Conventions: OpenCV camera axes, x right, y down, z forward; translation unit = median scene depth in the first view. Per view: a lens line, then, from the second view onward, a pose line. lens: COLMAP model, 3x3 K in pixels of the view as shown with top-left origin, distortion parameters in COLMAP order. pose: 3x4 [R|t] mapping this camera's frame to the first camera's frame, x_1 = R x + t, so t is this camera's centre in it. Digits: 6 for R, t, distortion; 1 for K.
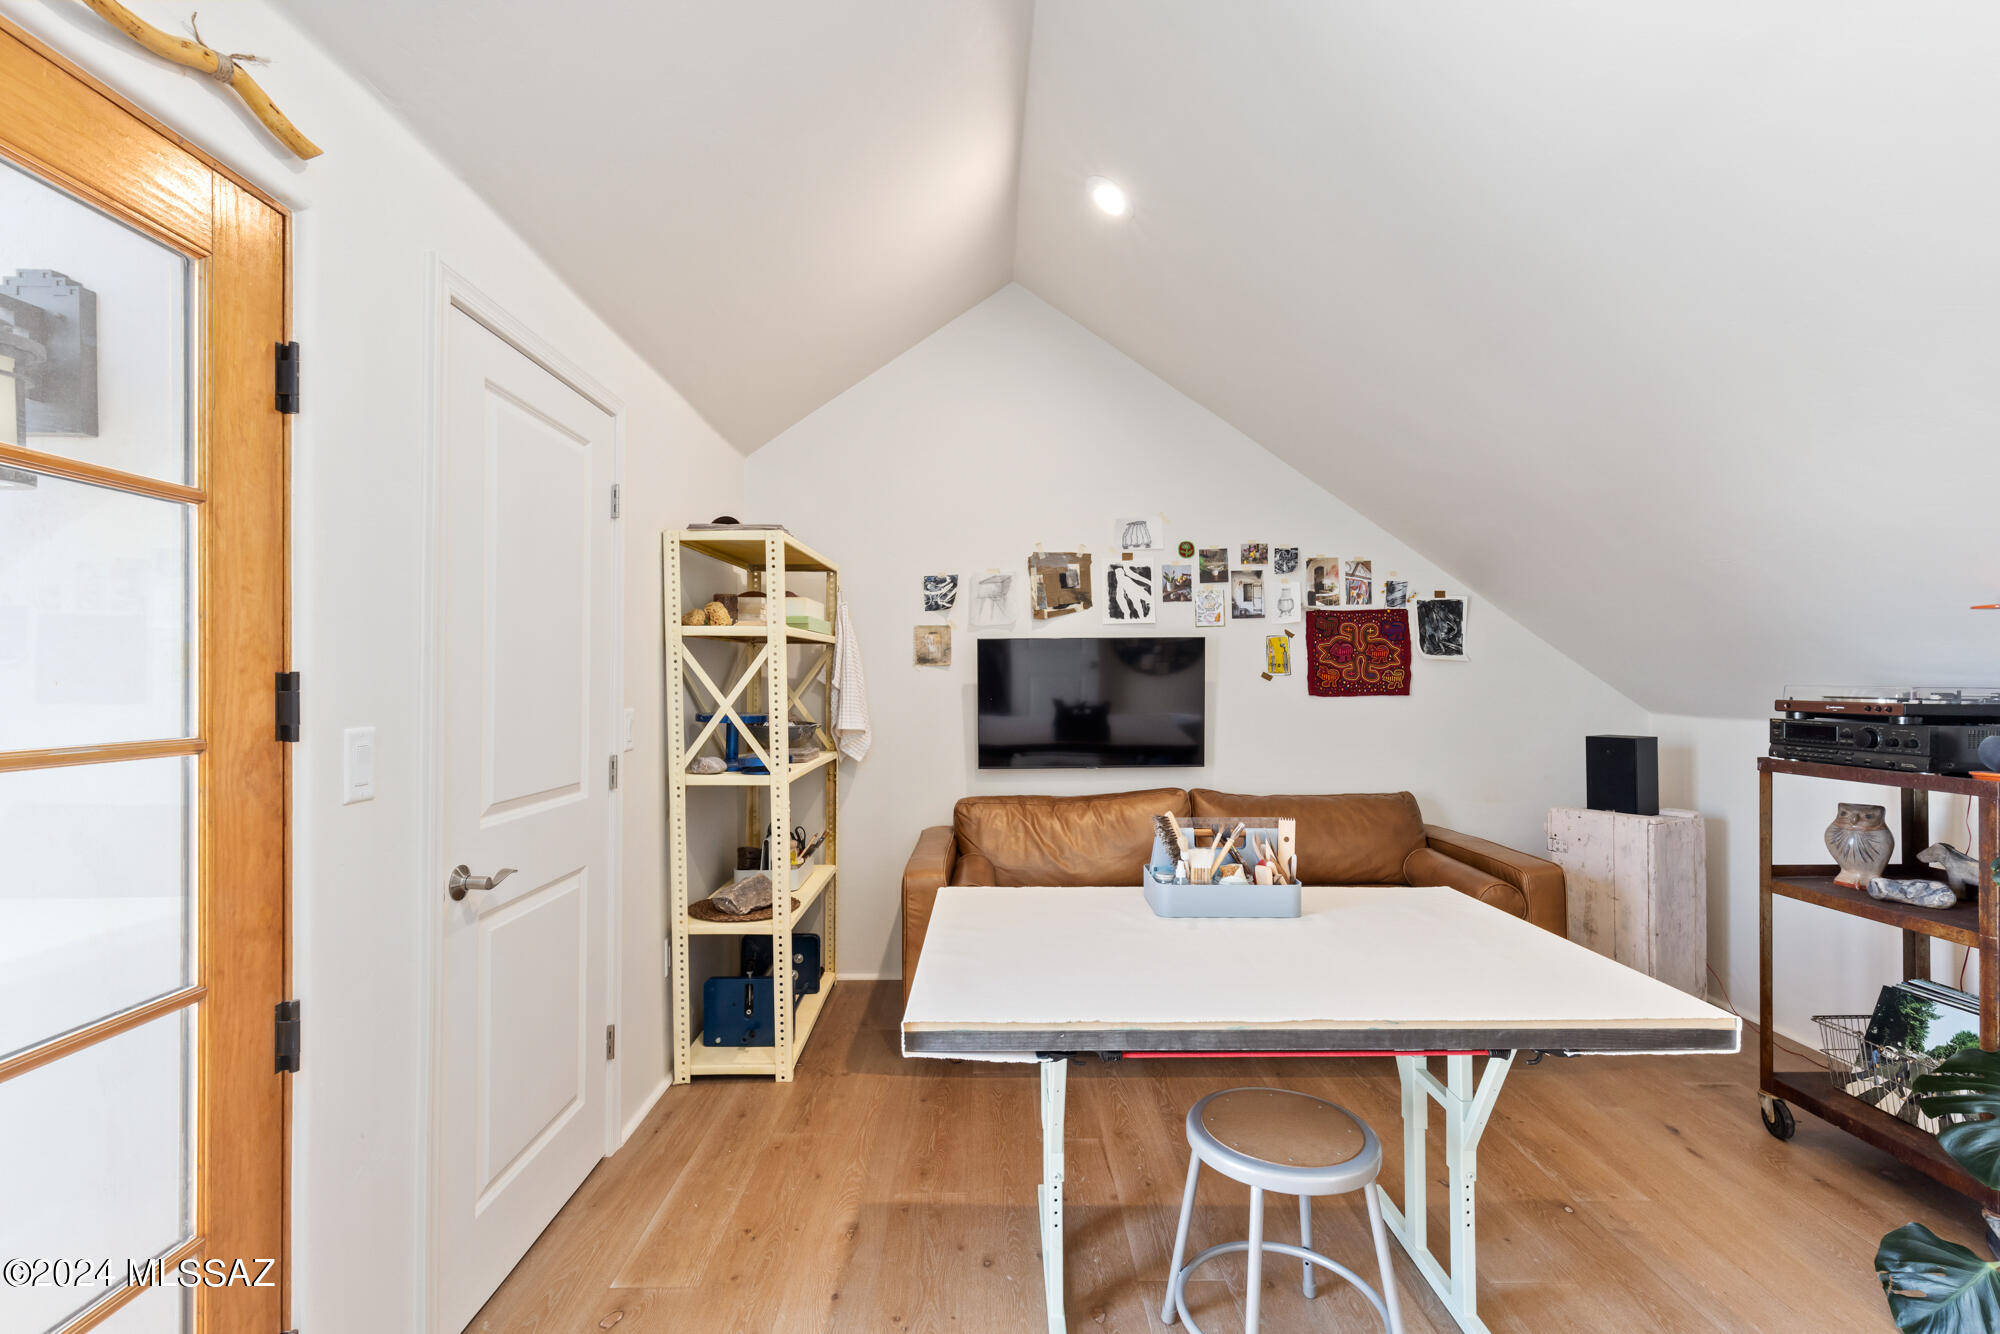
lens RADIAL K [[891.6, 0, 1000.0], [0, 891.6, 667.0], [0, 0, 1]] dist [0.000208, -0.000870]
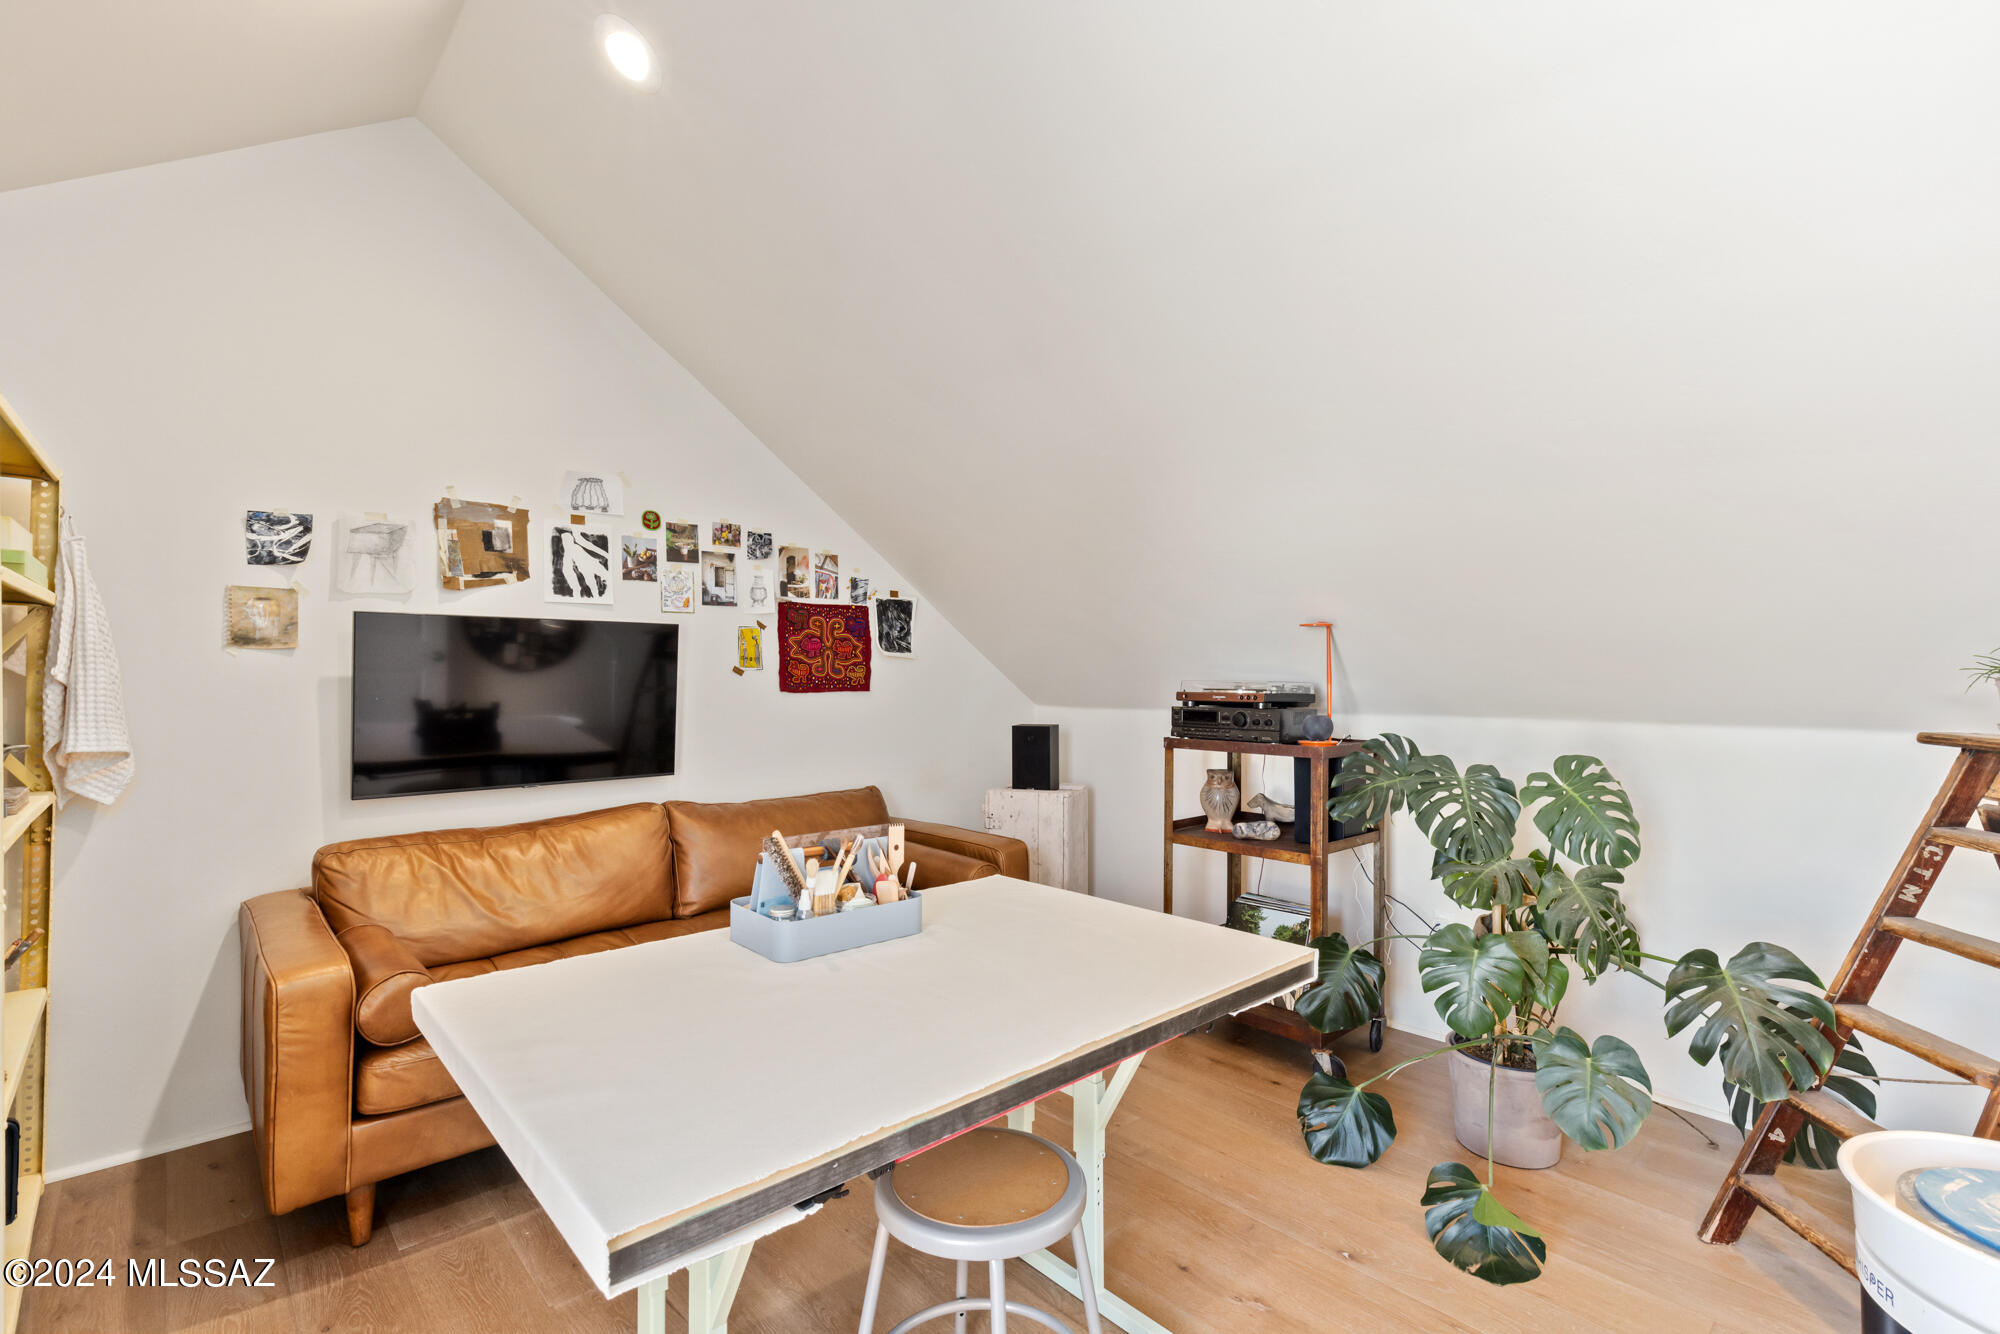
lens RADIAL K [[891.6, 0, 1000.0], [0, 891.6, 667.0], [0, 0, 1]] dist [0.000208, -0.000870]
pose [[0.736750, 0.015026, 0.675998, -0.118699], [-0.014404, 0.999875, -0.006528, 0.008713], [-0.676012, -0.004927, 0.736874, 0.149693]]
